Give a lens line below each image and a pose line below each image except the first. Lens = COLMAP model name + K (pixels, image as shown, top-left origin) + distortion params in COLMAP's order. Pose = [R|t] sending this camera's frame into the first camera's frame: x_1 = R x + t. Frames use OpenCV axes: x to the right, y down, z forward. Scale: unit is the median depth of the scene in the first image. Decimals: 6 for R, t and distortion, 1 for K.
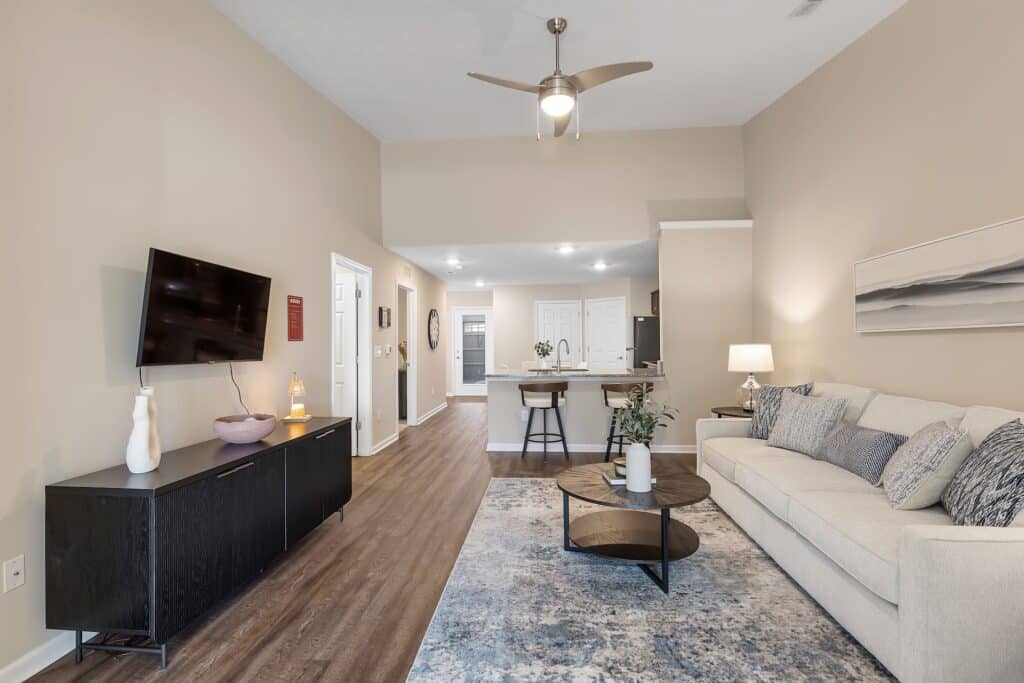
lens RADIAL K [[467.0, 0, 504.8], [0, 467.0, 343.4], [0, 0, 1]] dist [0.002177, -0.000052]
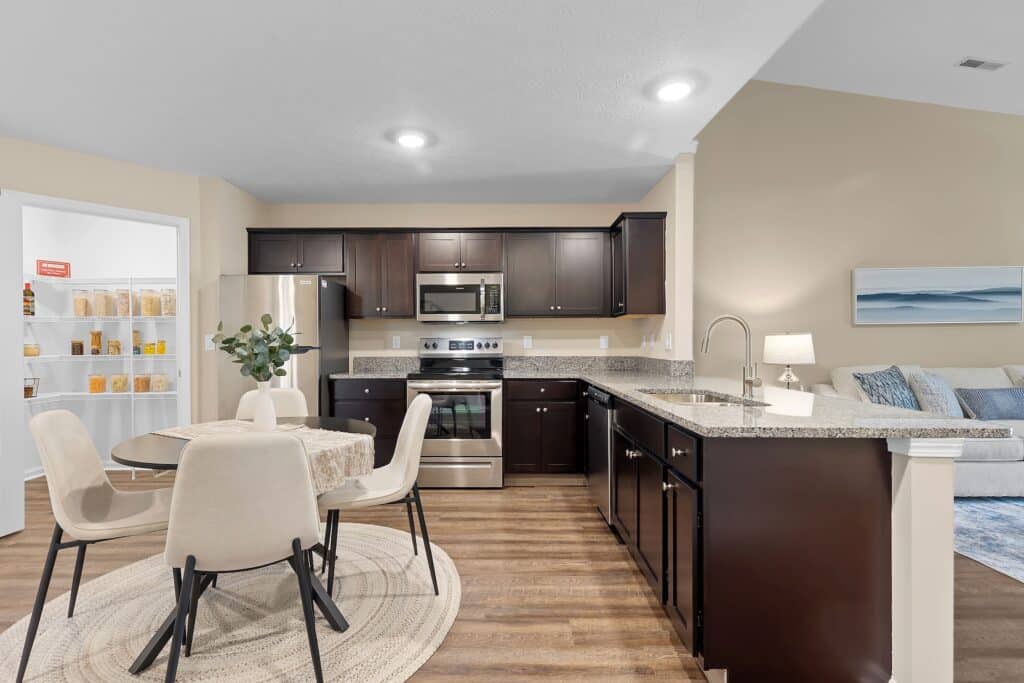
lens RADIAL K [[479.9, 0, 512.8], [0, 479.9, 345.3], [0, 0, 1]] dist [0.003713, 0.000563]
pose [[-0.095341, 0.005291, 0.995431, -0.443508], [0.006542, 0.999968, -0.004689, 0.031372], [-0.995423, 0.006065, -0.095372, 2.028921]]
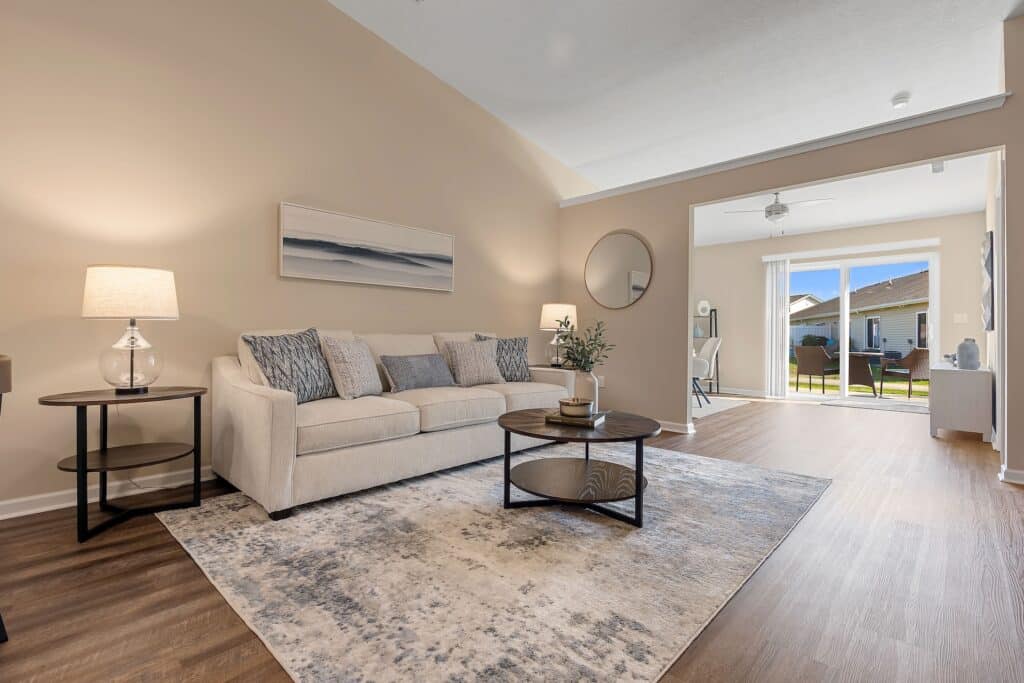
lens RADIAL K [[466.3, 0, 509.2], [0, 466.3, 339.0], [0, 0, 1]] dist [0.001948, -0.000236]
pose [[-0.784731, 0.005335, 0.619814, -0.187182], [0.000930, 0.999972, -0.007429, 0.110258], [-0.619836, -0.005253, -0.784713, 1.436248]]
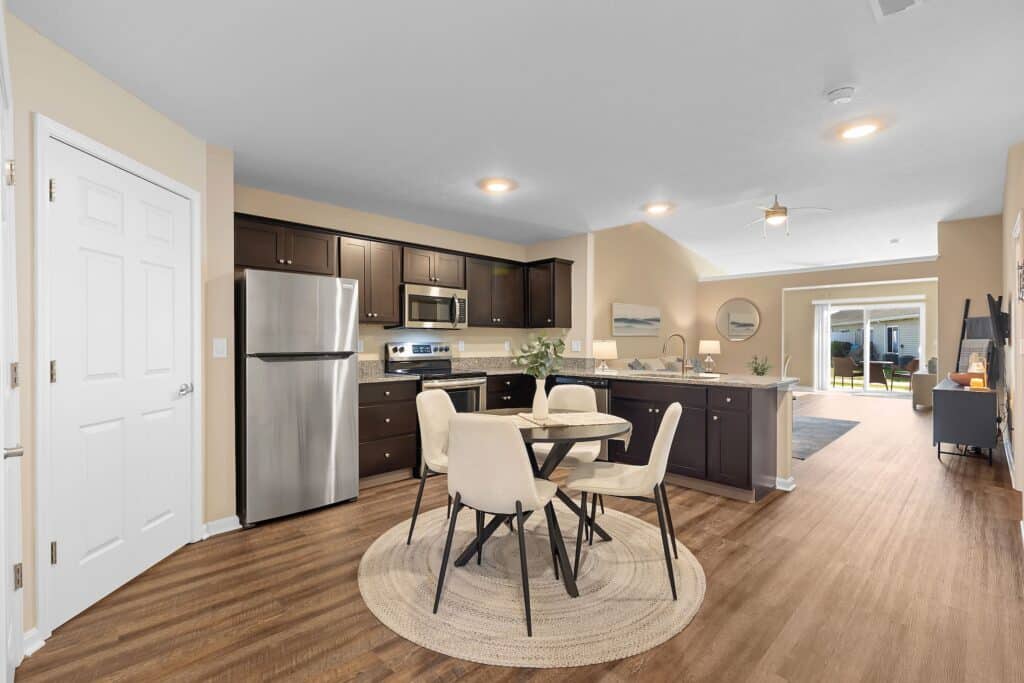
lens RADIAL K [[467.0, 0, 504.8], [0, 467.0, 343.4], [0, 0, 1]] dist [0.002177, -0.000052]
pose [[-0.761783, 0.009162, 0.647768, -0.257361], [0.009230, 0.999952, -0.003289, 0.014354], [-0.647767, 0.003473, -0.761831, 2.946458]]
